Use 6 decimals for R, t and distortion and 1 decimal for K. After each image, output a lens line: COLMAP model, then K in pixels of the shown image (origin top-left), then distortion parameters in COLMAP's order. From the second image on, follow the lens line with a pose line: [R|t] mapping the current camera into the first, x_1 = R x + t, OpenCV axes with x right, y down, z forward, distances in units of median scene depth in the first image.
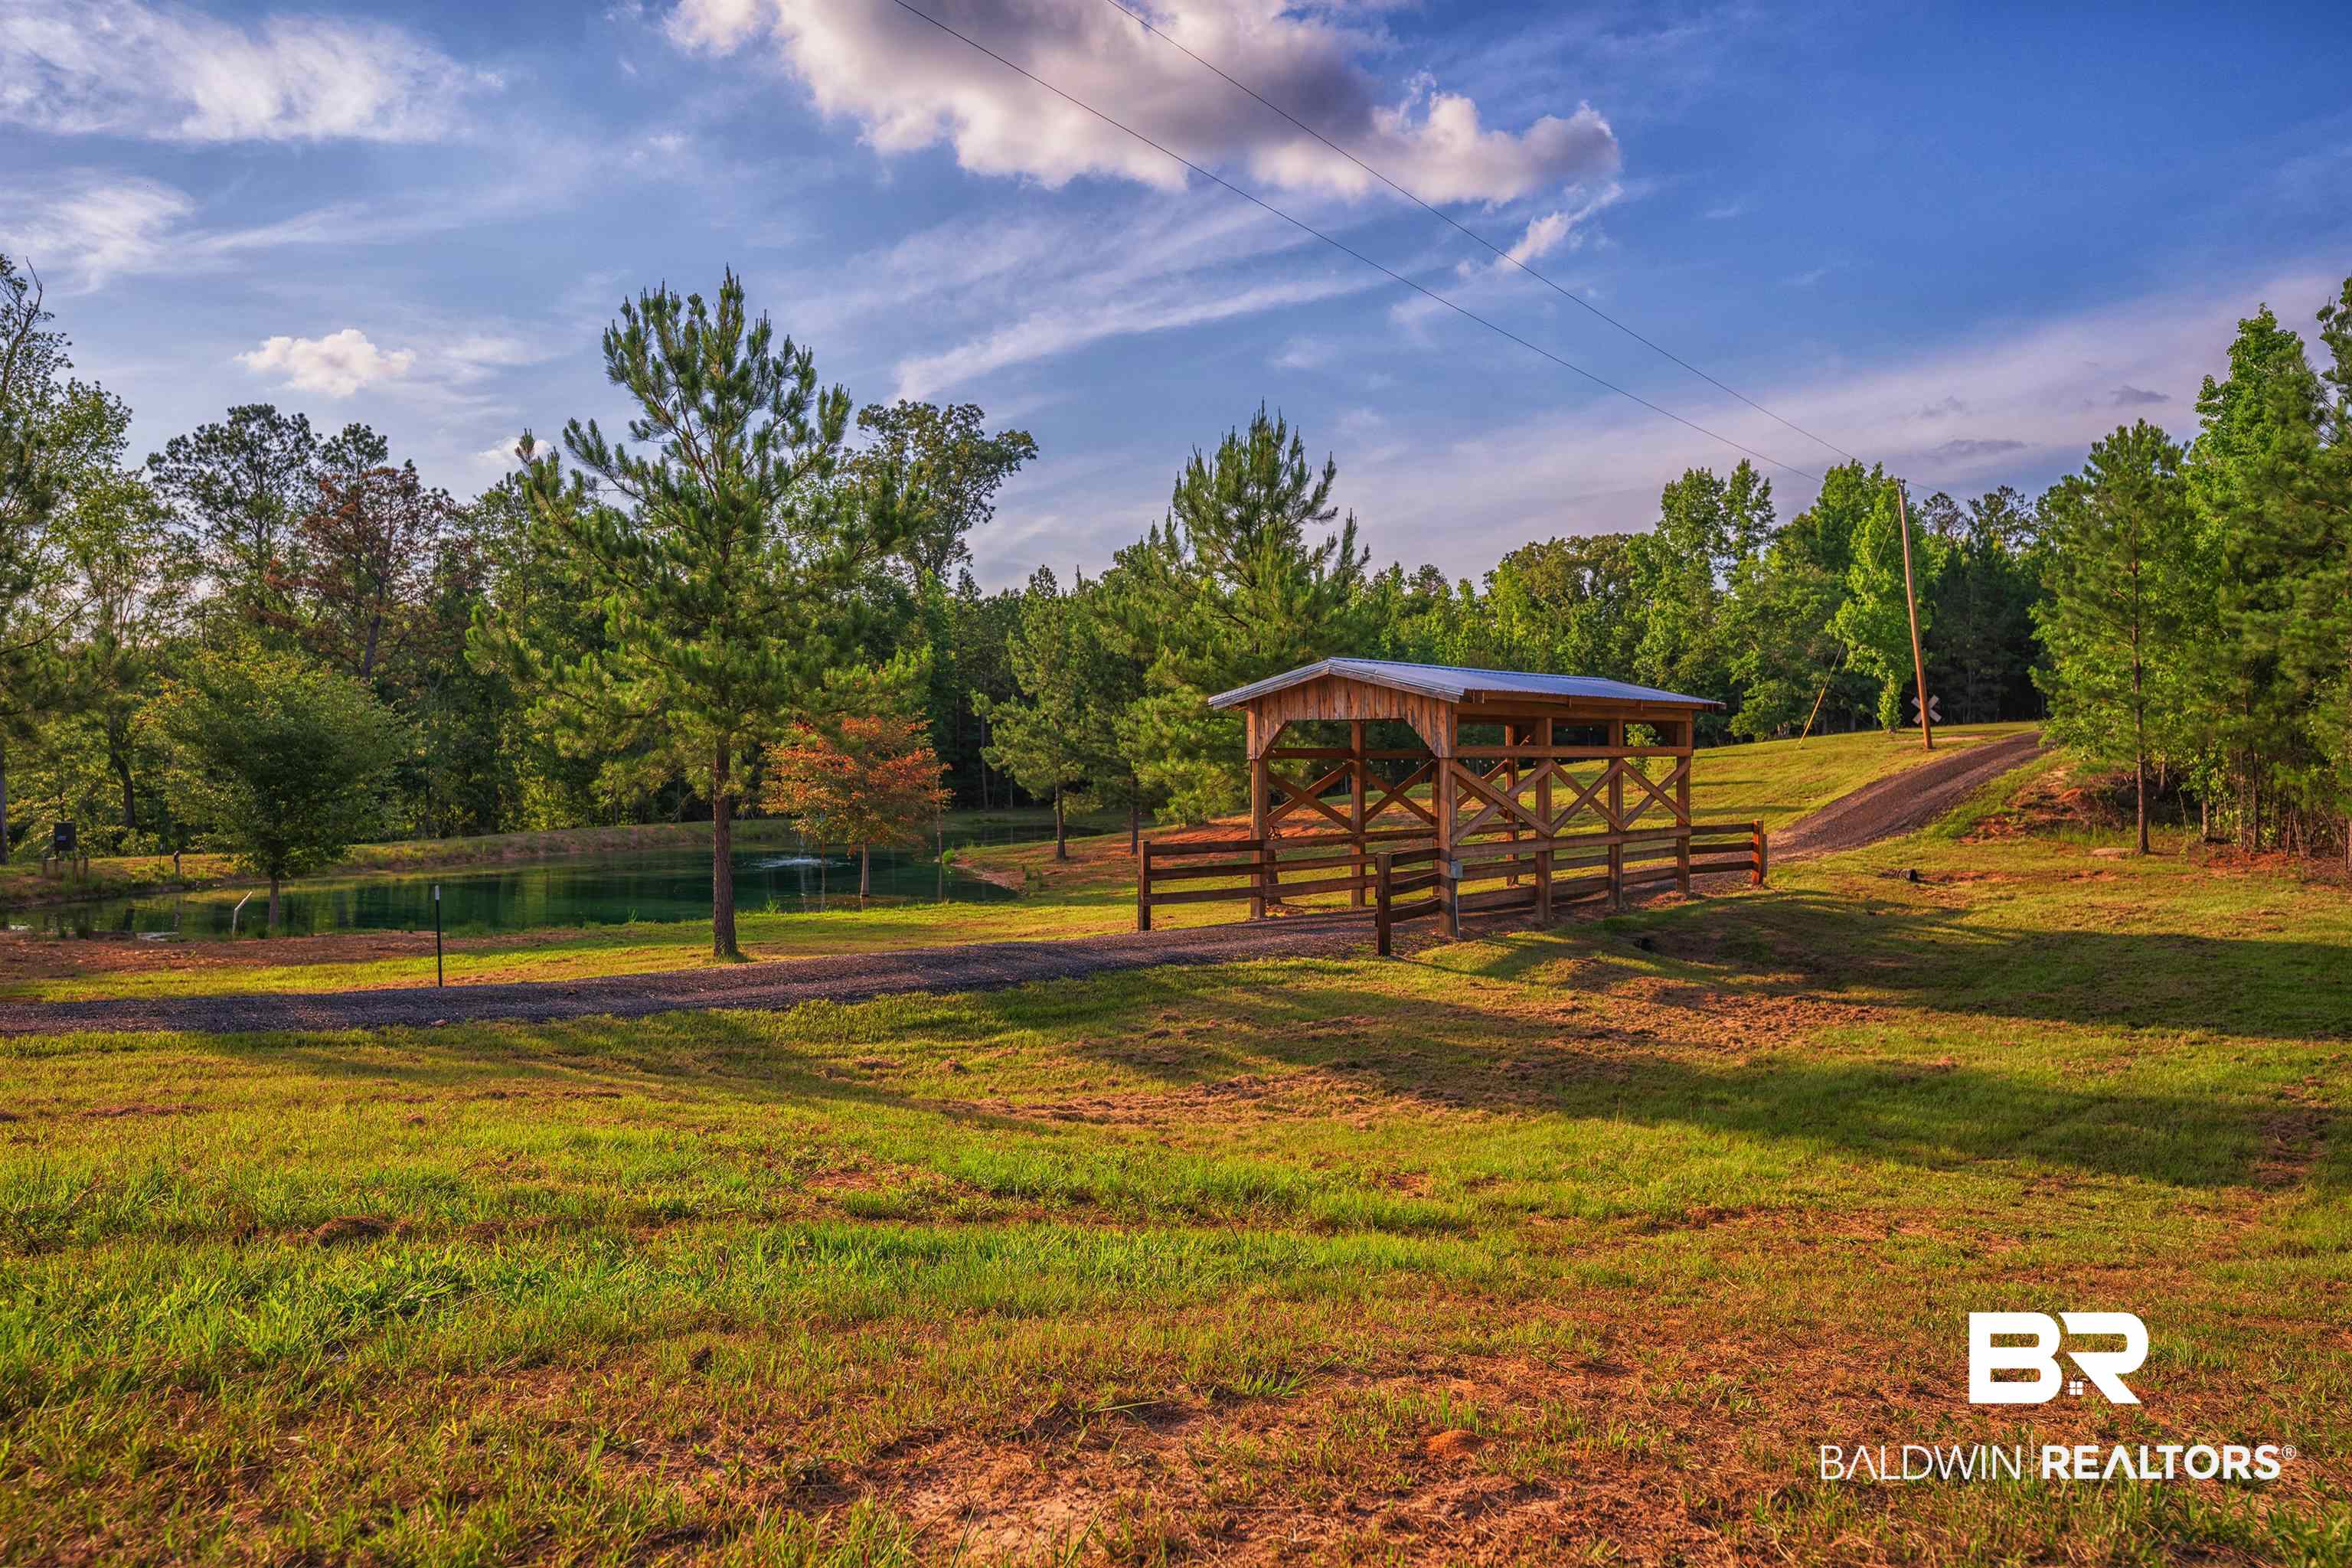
lens RADIAL K [[1591.2, 0, 1180.9], [0, 1591.2, 787.5], [0, 0, 1]] dist [0.007906, 0.001117]
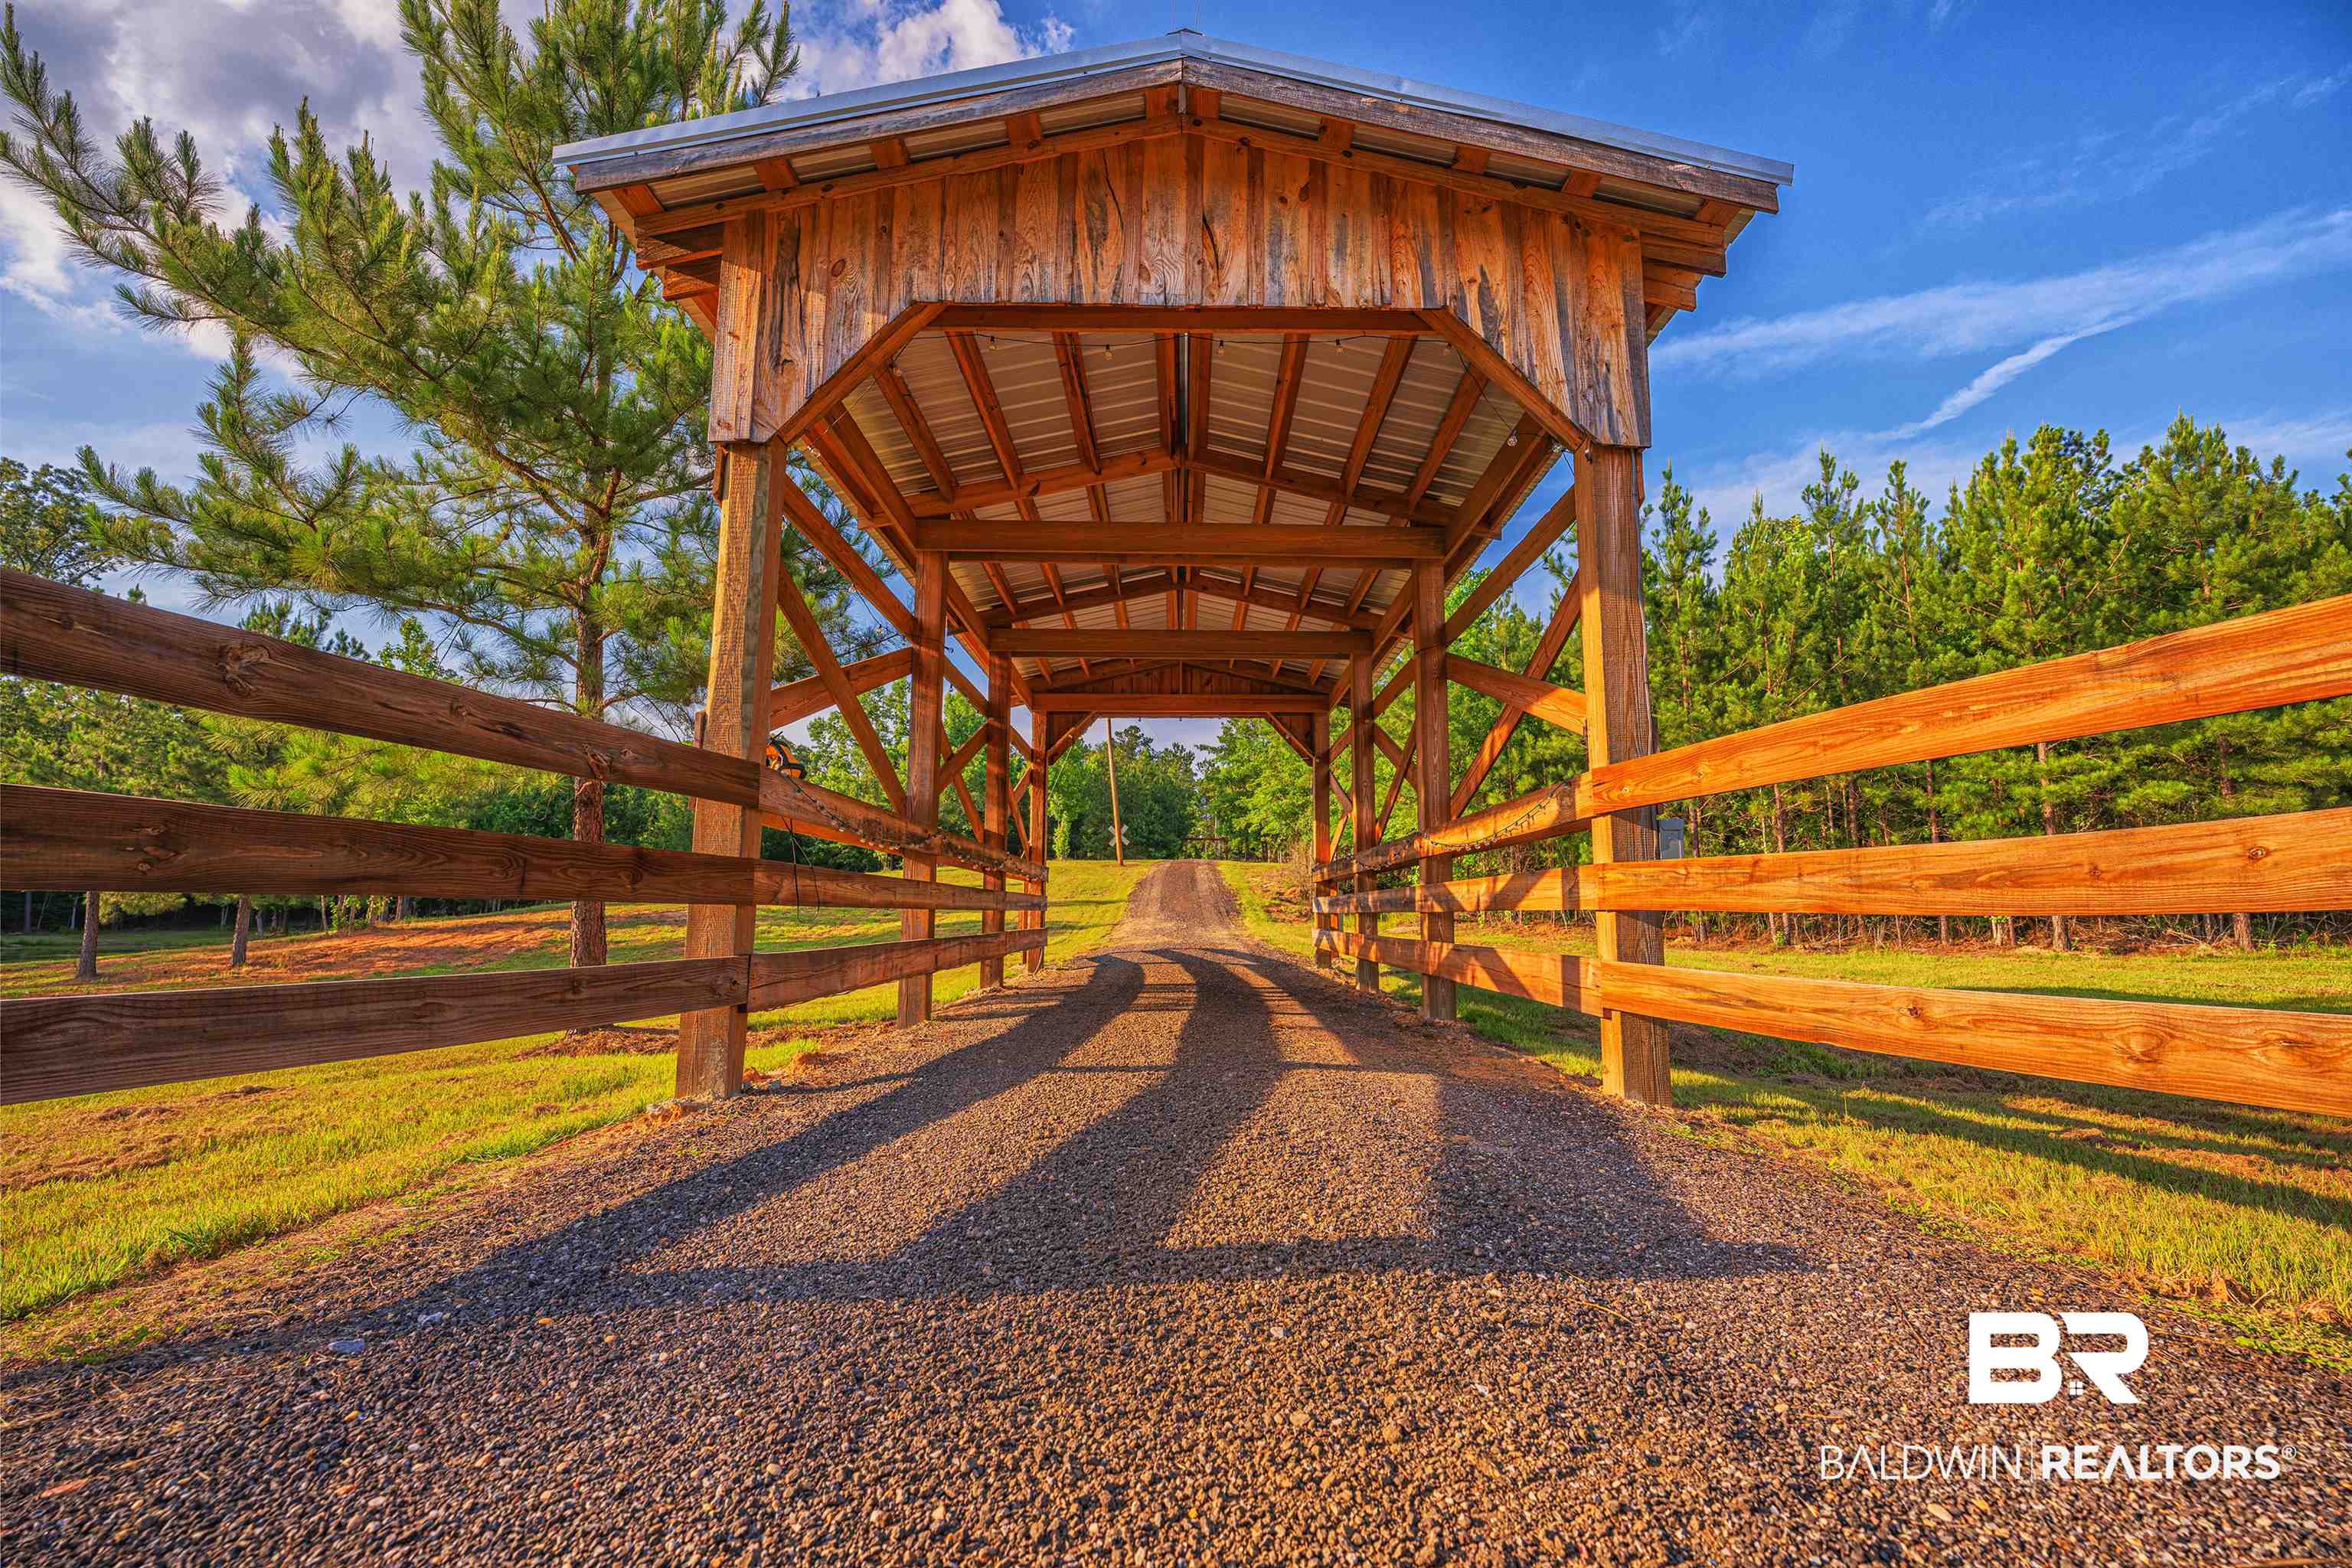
lens RADIAL K [[977.0, 0, 1173.9], [0, 977.0, 785.5], [0, 0, 1]] dist [-0.012367, 0.000120]
pose [[0.758245, 0.093292, 0.645261, 0.003894], [0.005455, 0.988767, -0.149365, 0.057709], [-0.651947, 0.116775, 0.749219, 0.845174]]
